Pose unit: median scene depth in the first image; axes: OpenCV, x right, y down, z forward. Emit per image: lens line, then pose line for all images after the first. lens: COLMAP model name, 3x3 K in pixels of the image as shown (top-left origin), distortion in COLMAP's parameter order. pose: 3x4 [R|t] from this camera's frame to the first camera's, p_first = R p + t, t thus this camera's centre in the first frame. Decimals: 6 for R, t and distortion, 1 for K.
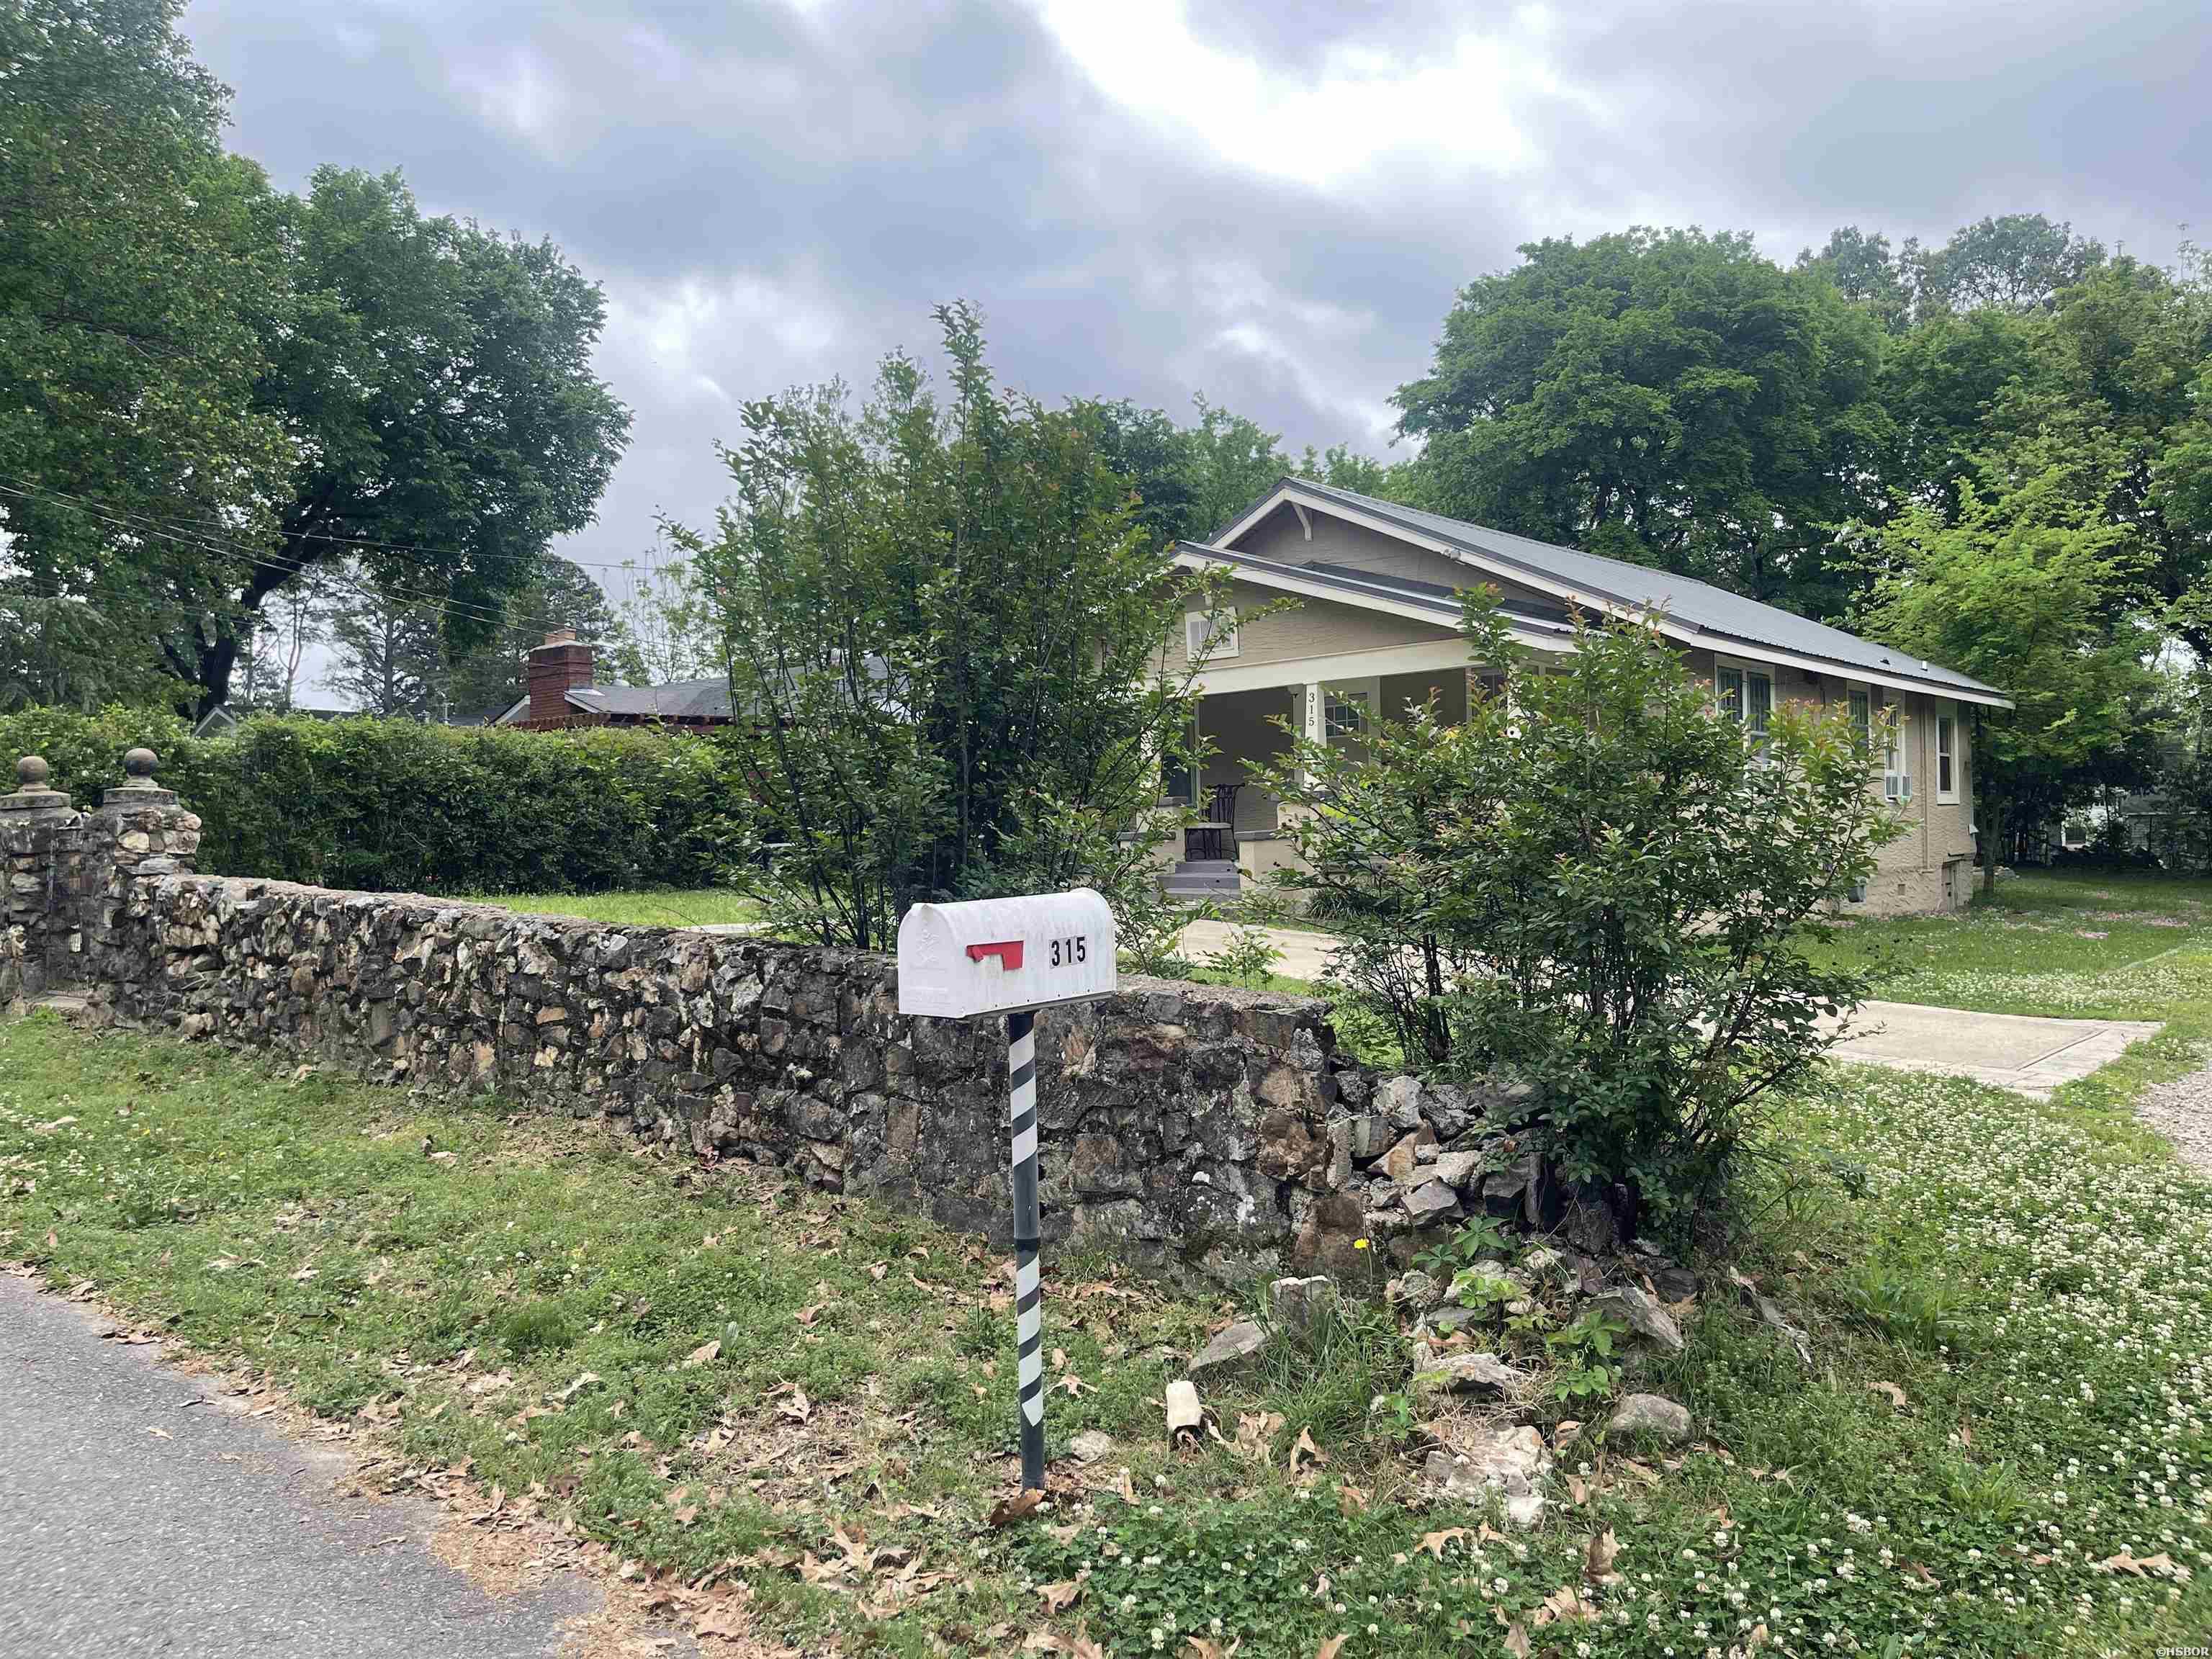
lens RADIAL K [[1622.7, 0, 1106.0], [0, 1622.7, 829.5], [0, 0, 1]] dist [0.046022, -0.058993]
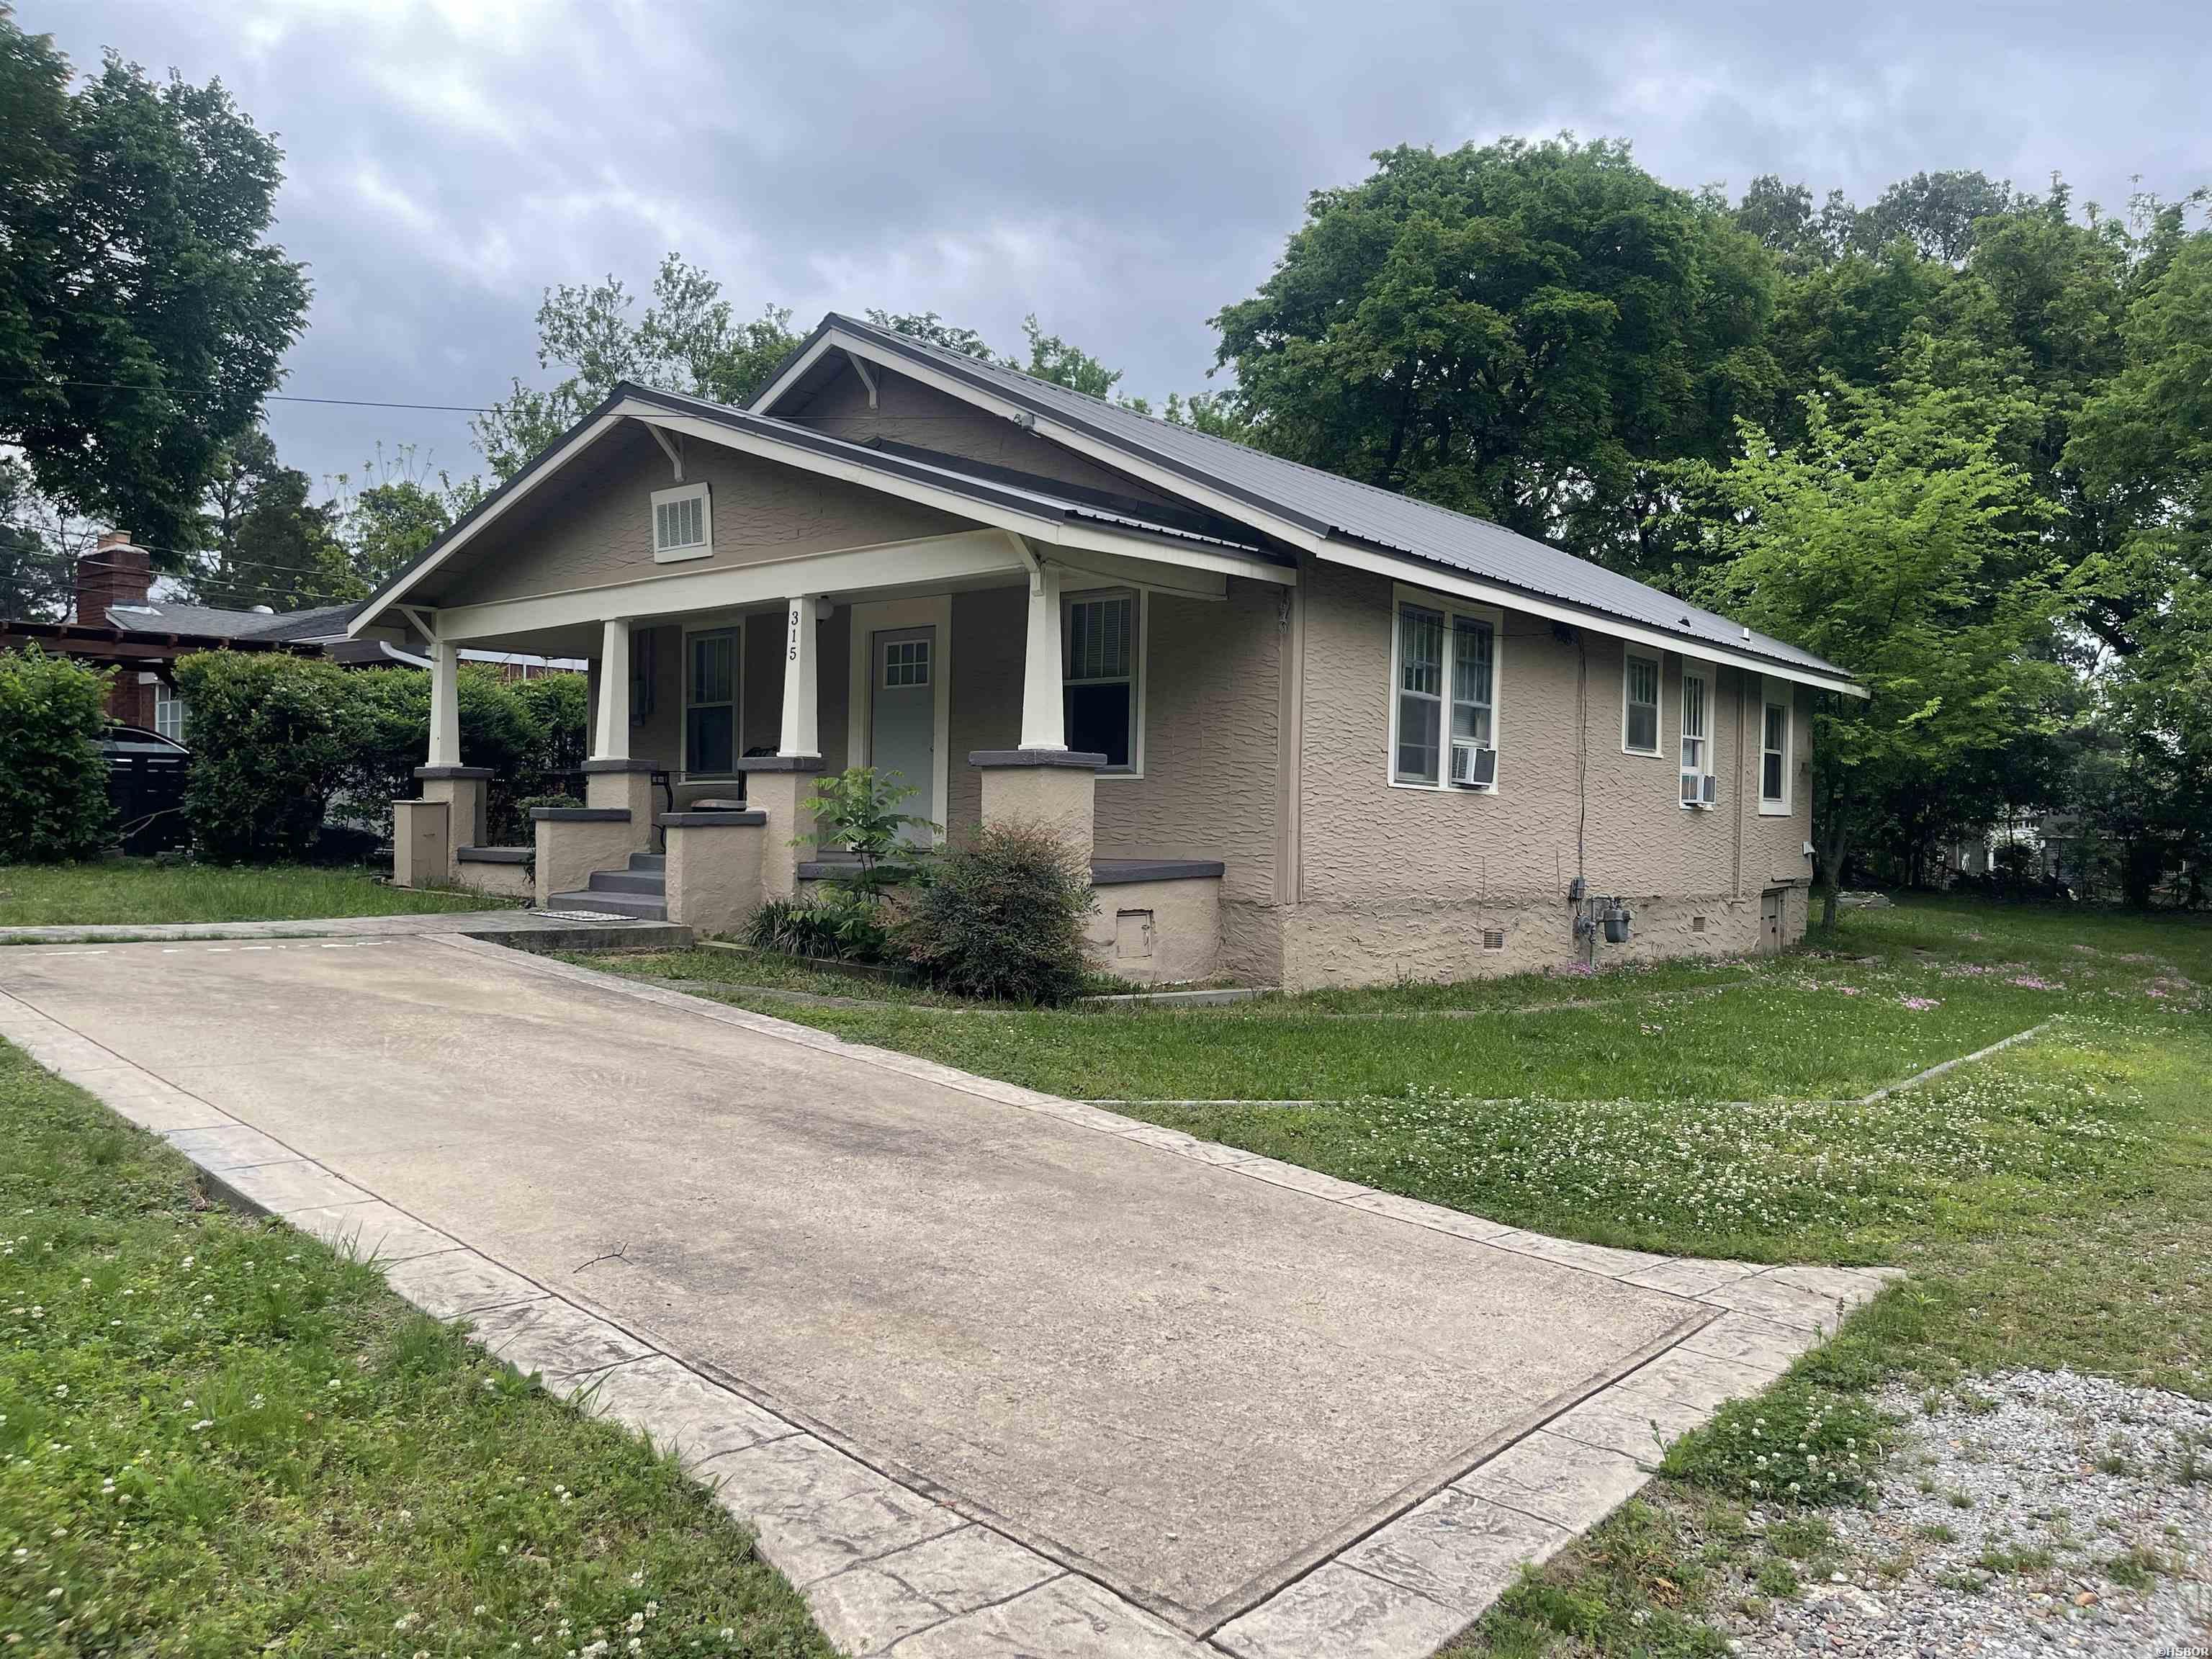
lens RADIAL K [[1576.6, 0, 1106.0], [0, 1576.6, 829.5], [0, 0, 1]] dist [0.034993, -0.046648]
pose [[0.999055, 0.041620, 0.012495, 0.136850], [-0.041779, 0.999046, 0.012714, -0.003624], [-0.011954, -0.013224, 0.999841, 0.182289]]
